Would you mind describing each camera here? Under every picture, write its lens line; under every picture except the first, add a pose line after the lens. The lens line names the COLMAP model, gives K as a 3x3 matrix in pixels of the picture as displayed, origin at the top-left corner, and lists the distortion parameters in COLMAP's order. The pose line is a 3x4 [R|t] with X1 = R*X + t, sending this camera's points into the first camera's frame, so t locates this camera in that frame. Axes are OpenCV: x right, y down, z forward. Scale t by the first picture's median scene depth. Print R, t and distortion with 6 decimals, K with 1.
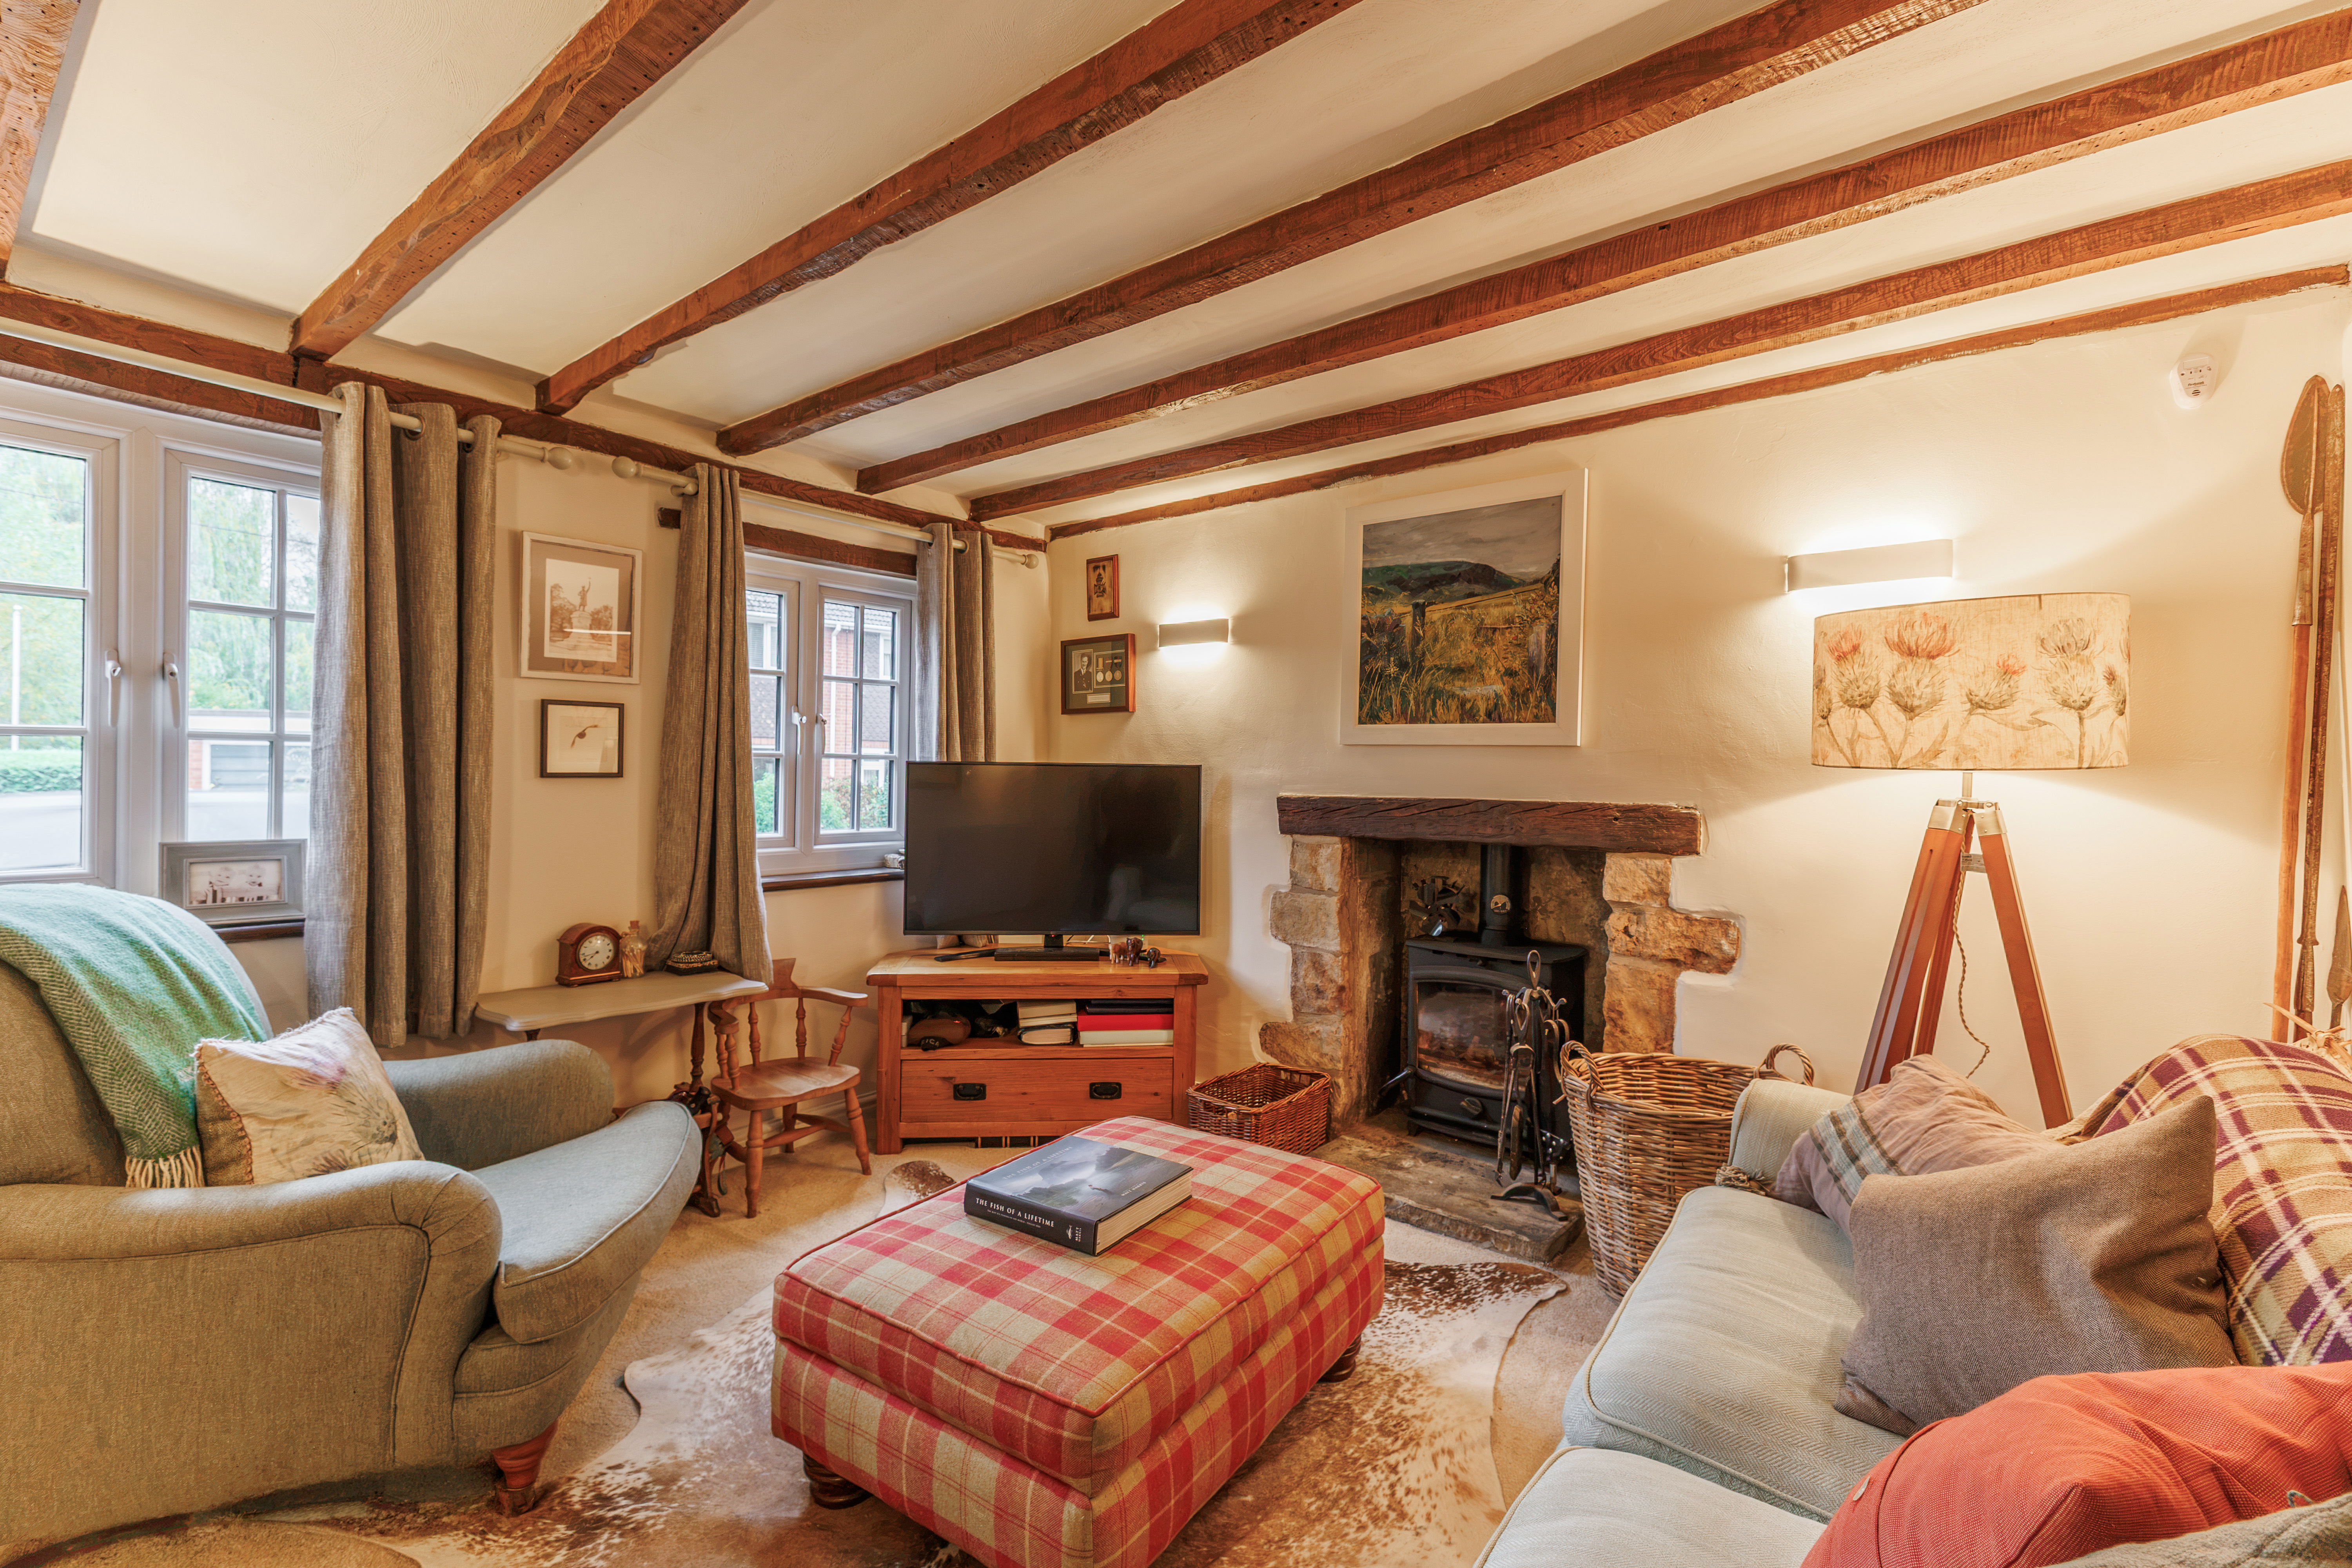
lens RADIAL K [[1025.9, 0, 1170.3], [0, 1025.9, 776.3], [0, 0, 1]] dist [0.002723, -0.000036]
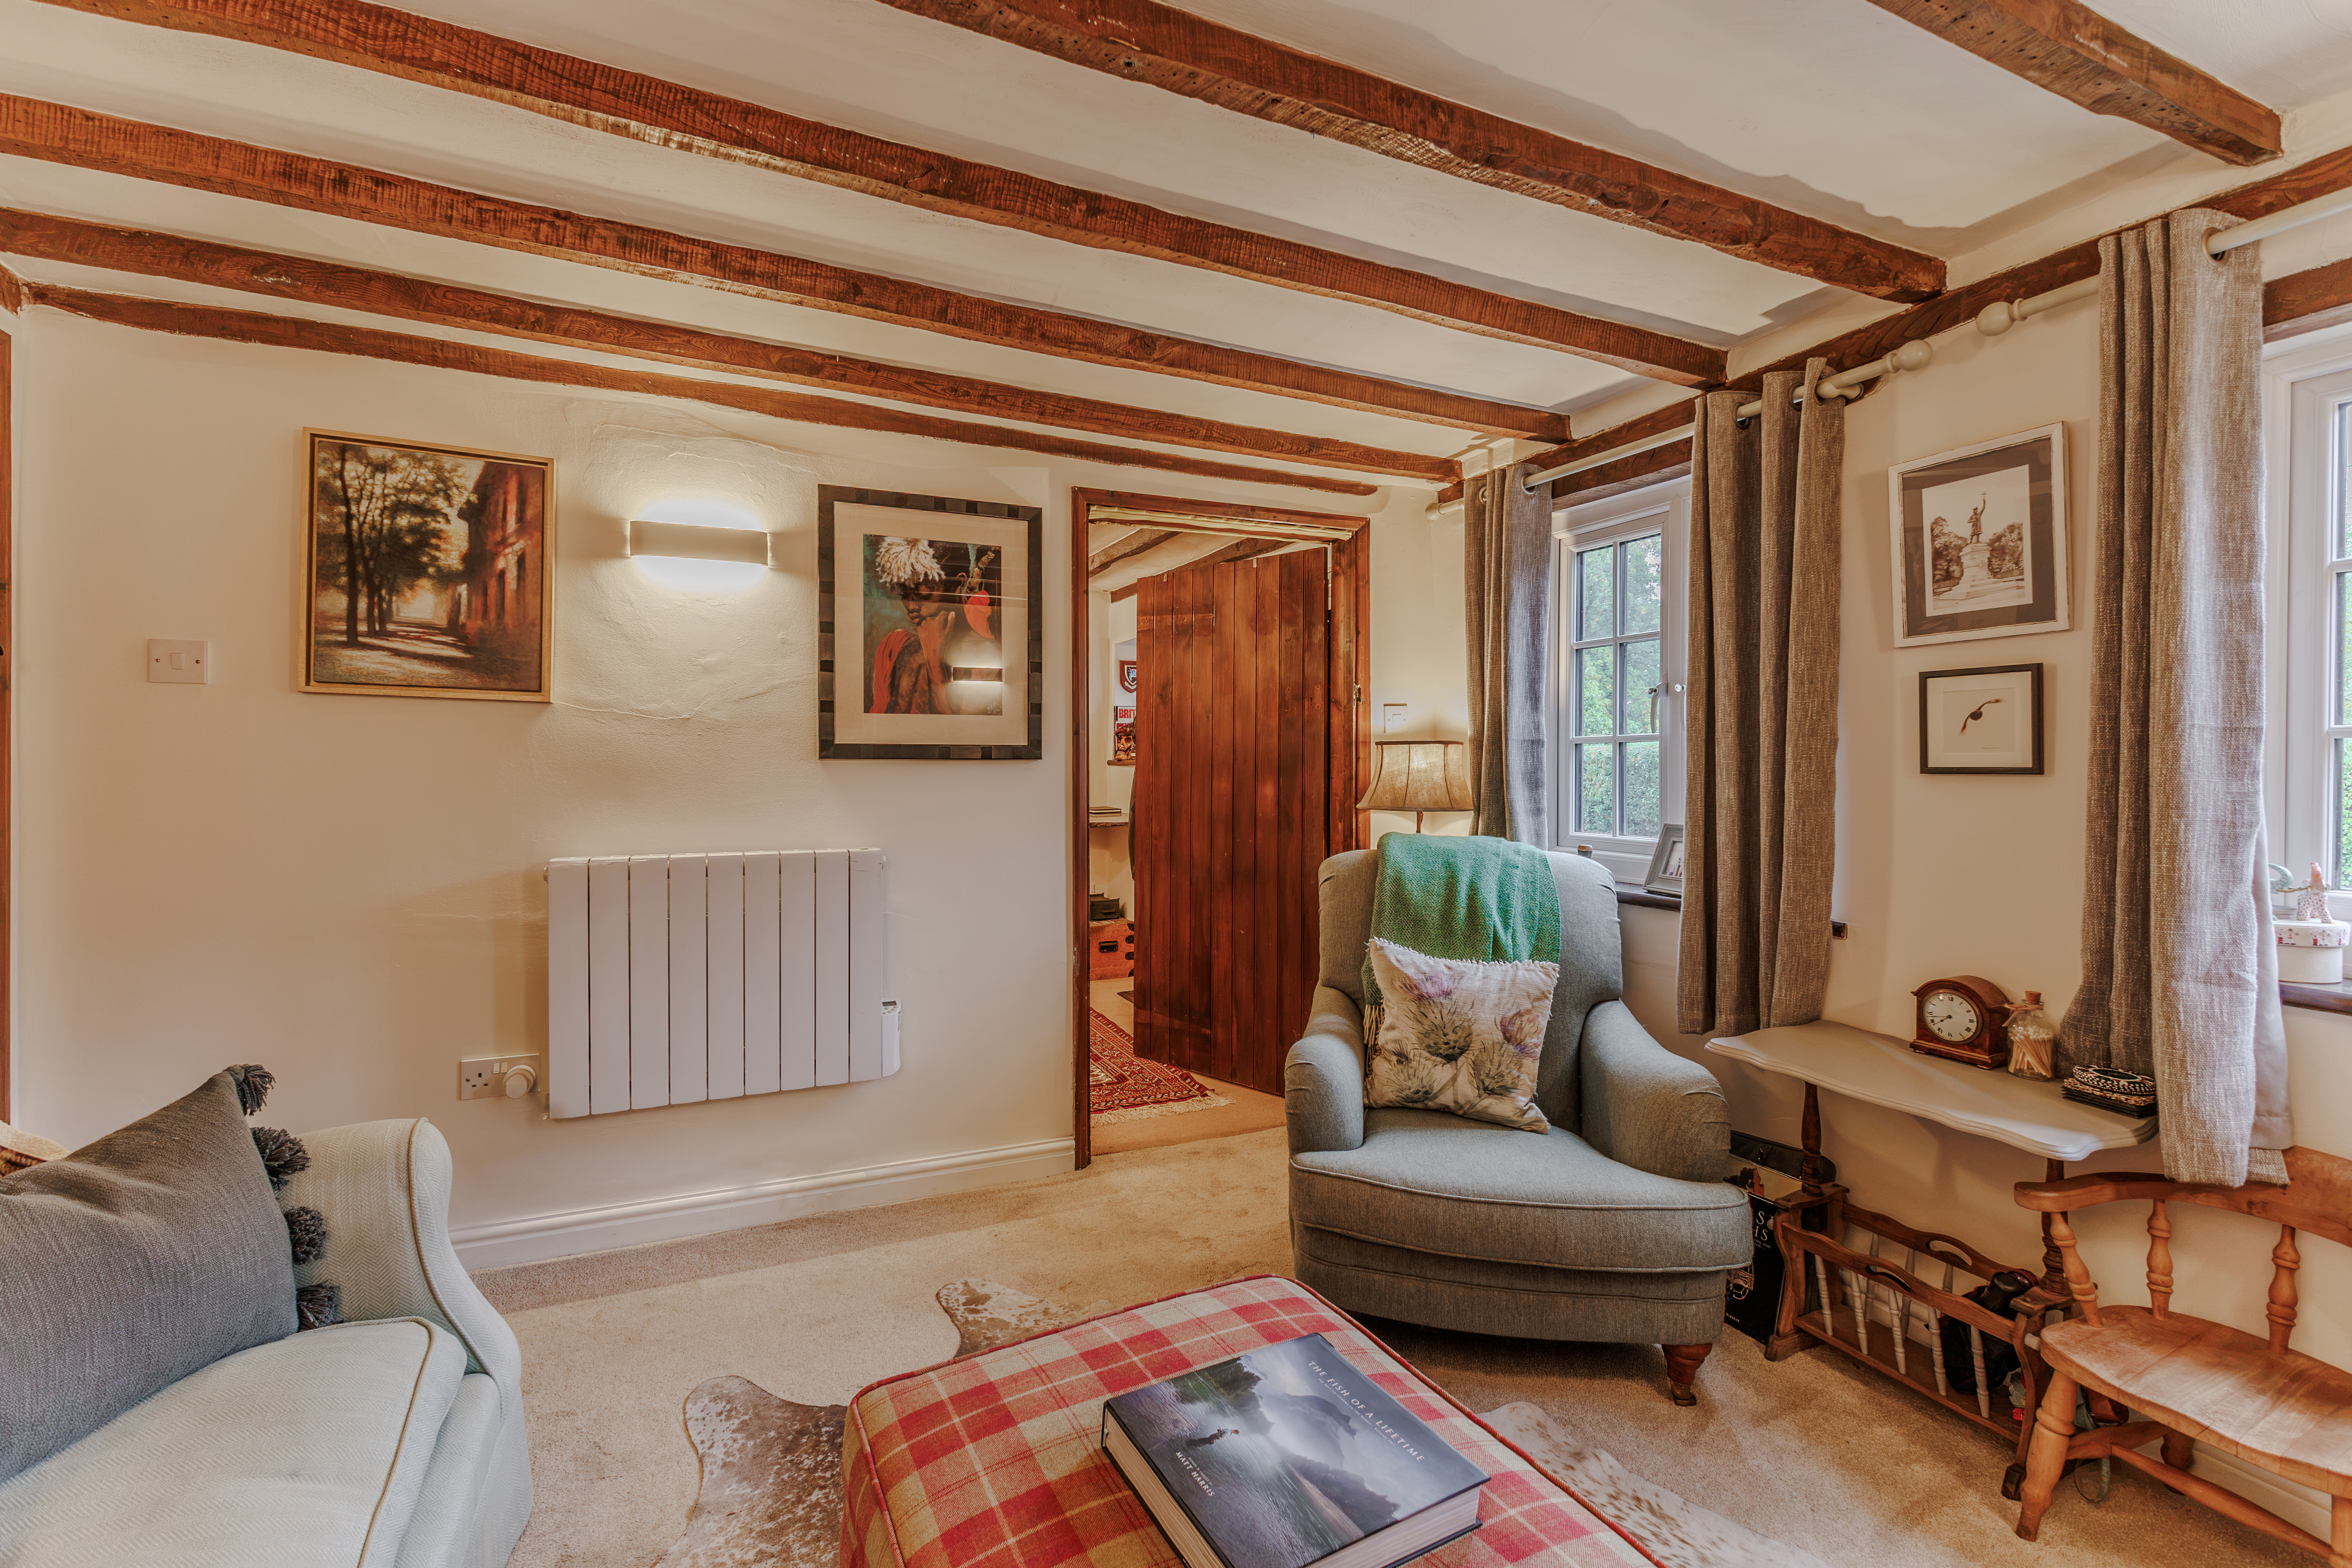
lens RADIAL K [[1025.9, 0, 1170.3], [0, 1025.9, 776.3], [0, 0, 1]] dist [0.002723, -0.000036]
pose [[-0.449252, 0.001332, -0.893404, 0.330739], [-0.007892, 0.999954, 0.005460, 0.003361], [0.893370, 0.009503, -0.449221, 0.836510]]
